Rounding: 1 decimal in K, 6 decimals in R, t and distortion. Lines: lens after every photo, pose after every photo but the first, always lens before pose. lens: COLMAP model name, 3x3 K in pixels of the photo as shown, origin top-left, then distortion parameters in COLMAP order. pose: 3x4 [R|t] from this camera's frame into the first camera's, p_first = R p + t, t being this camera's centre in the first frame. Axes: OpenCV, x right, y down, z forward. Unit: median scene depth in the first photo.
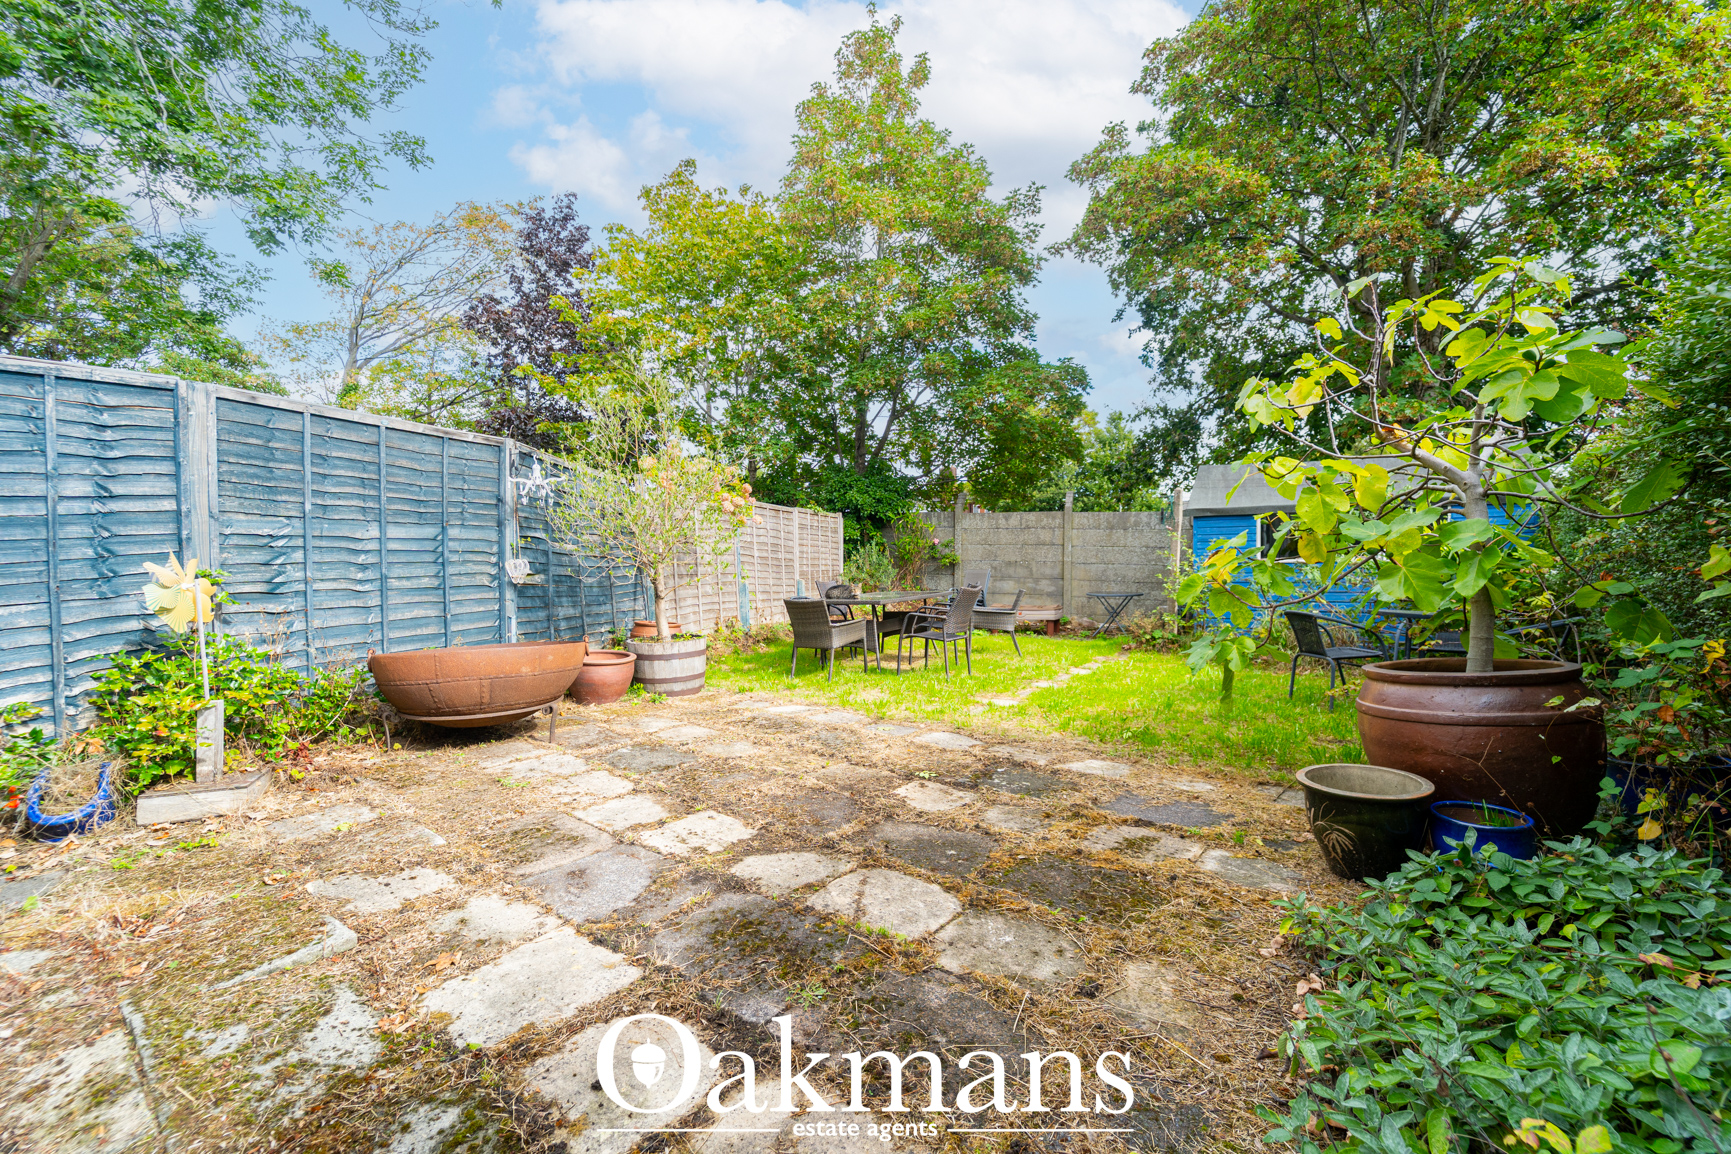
lens RADIAL K [[701.1, 0, 855.0], [0, 701.1, 568.7], [0, 0, 1]] dist [0.000123, -0.000976]
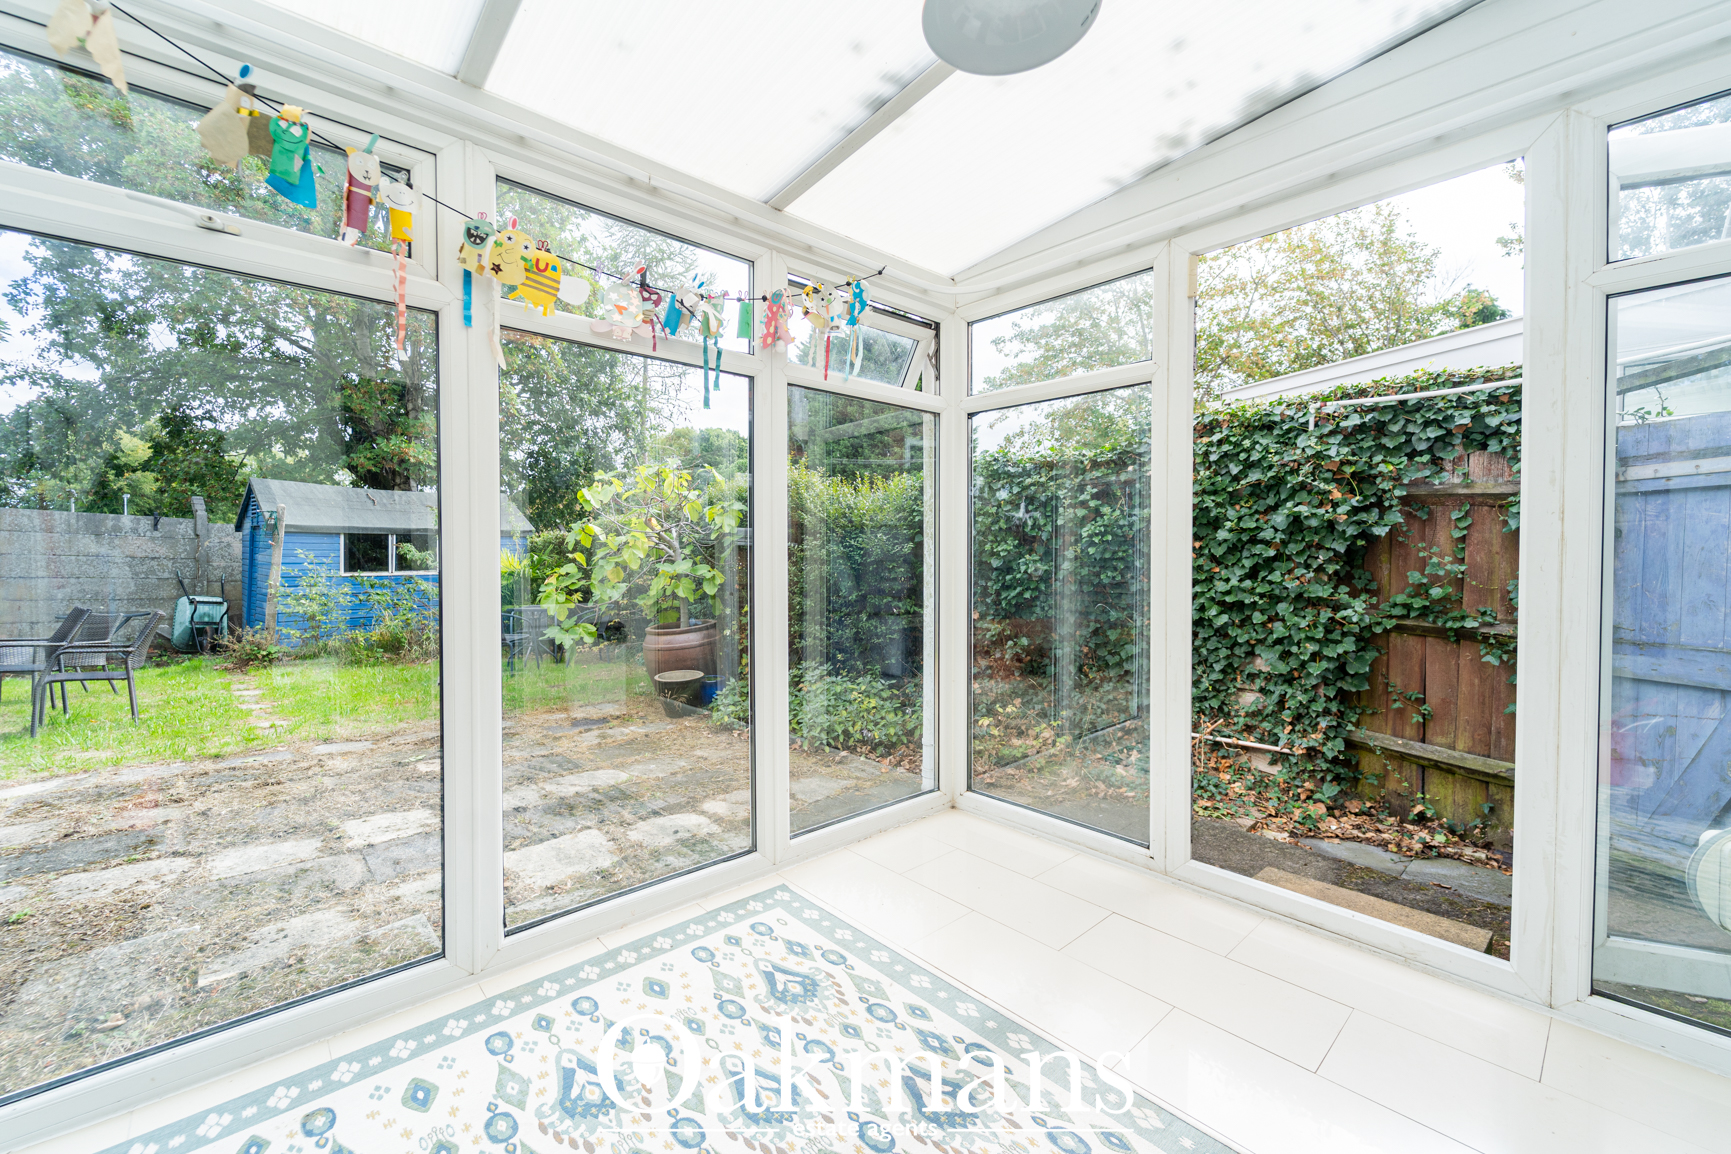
lens RADIAL K [[701.1, 0, 855.0], [0, 701.1, 568.7], [0, 0, 1]] dist [0.000123, -0.000976]
pose [[0.142376, 0.000265, 0.989813, -1.293208], [0.009366, 0.999955, -0.001614, -0.037146], [-0.989768, 0.009500, 0.142367, 0.074052]]
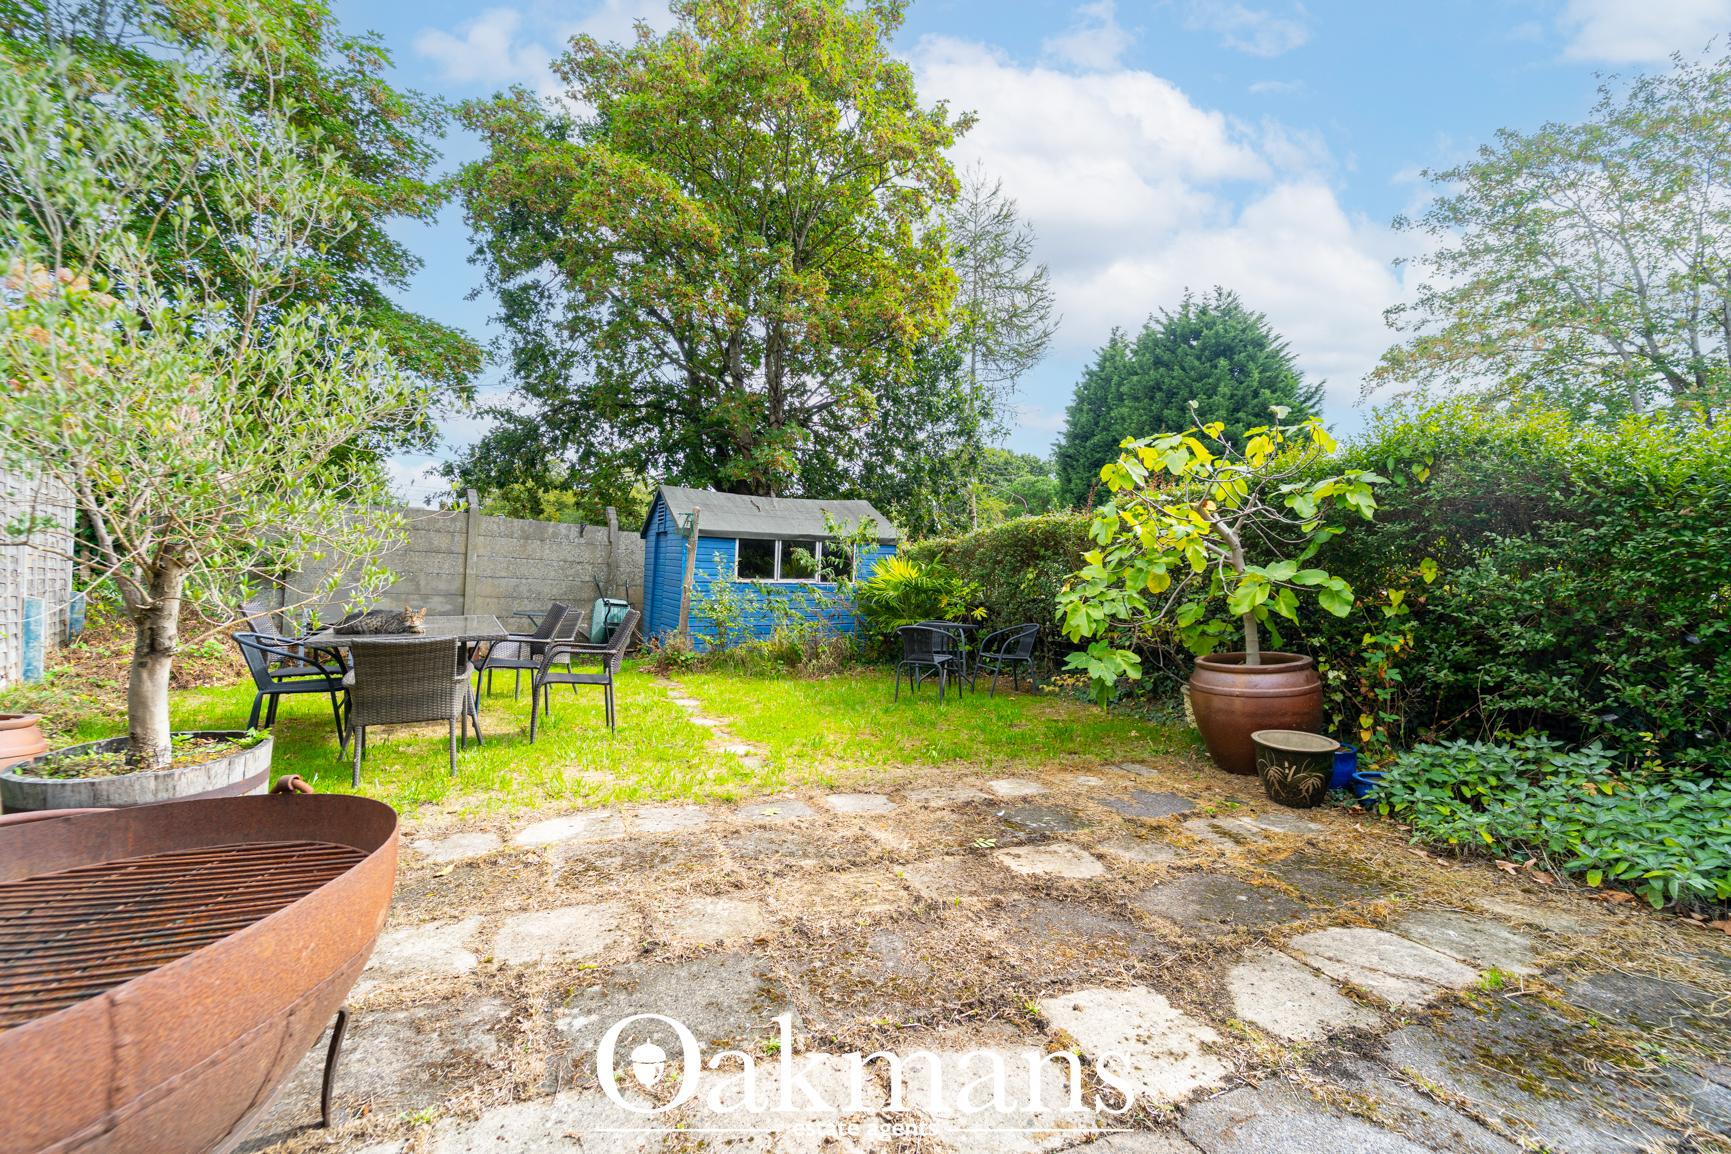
lens RADIAL K [[701.1, 0, 855.0], [0, 701.1, 568.7], [0, 0, 1]] dist [0.000123, -0.000976]
pose [[0.485063, 0.035203, 0.873770, -0.909103], [-0.018043, 0.999380, -0.030247, -0.001516], [-0.874293, -0.001094, 0.485397, 0.945974]]
